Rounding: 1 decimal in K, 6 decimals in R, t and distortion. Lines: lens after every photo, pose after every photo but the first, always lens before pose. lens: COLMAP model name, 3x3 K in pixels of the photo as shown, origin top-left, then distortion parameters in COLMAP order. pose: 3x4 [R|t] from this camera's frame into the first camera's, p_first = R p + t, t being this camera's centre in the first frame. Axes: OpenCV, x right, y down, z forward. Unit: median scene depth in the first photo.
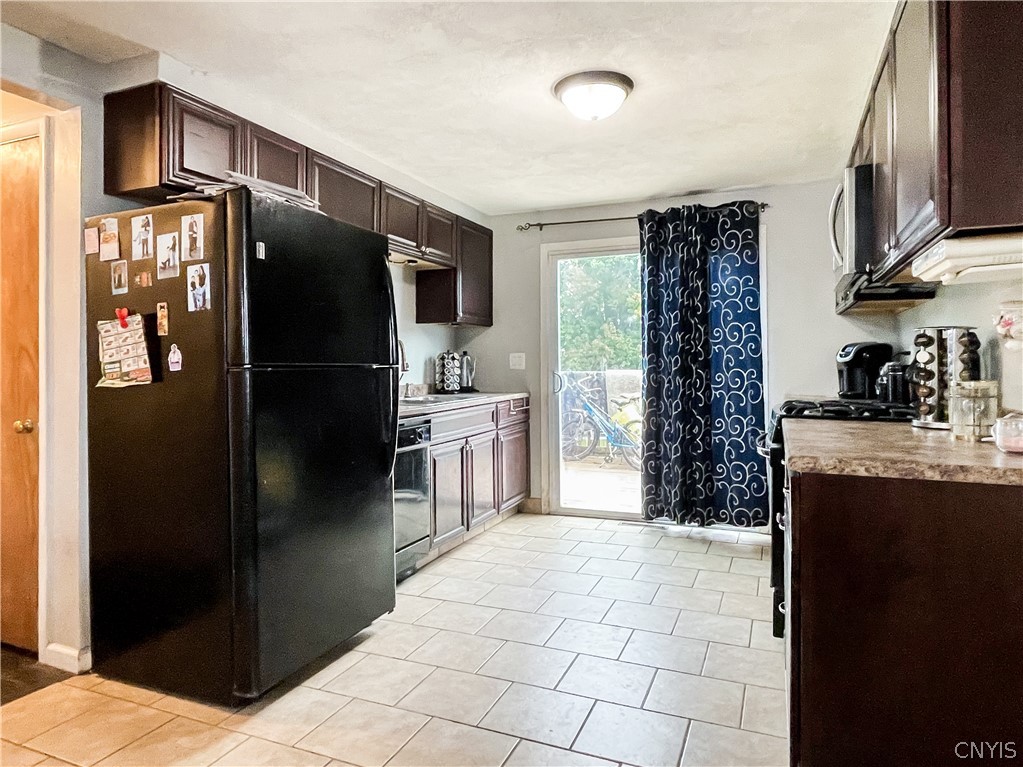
lens RADIAL K [[612.2, 0, 505.9], [0, 612.2, 383.7], [0, 0, 1]] dist [-0.002128, 0.000462]
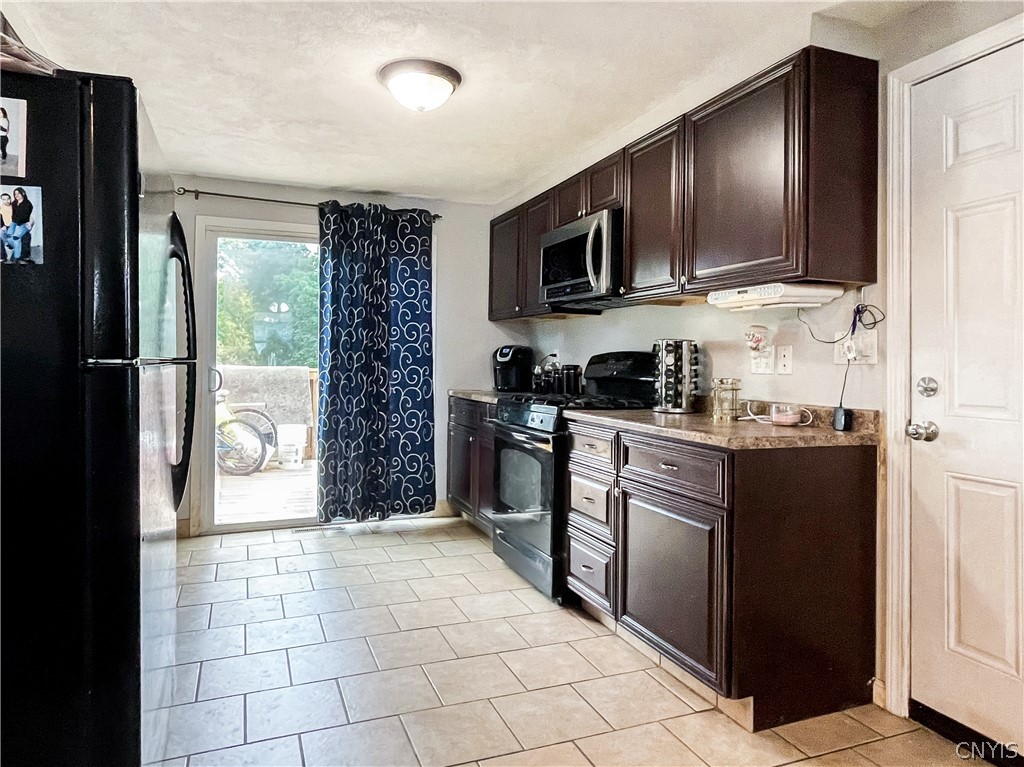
lens RADIAL K [[612.8, 0, 508.1], [0, 612.8, 376.8], [0, 0, 1]] dist [-0.002128, 0.000462]
pose [[0.738337, -0.004109, 0.674420, -0.220425], [0.006094, 0.999981, -0.000579, -0.004069], [-0.674405, 0.004537, 0.738348, 0.104114]]
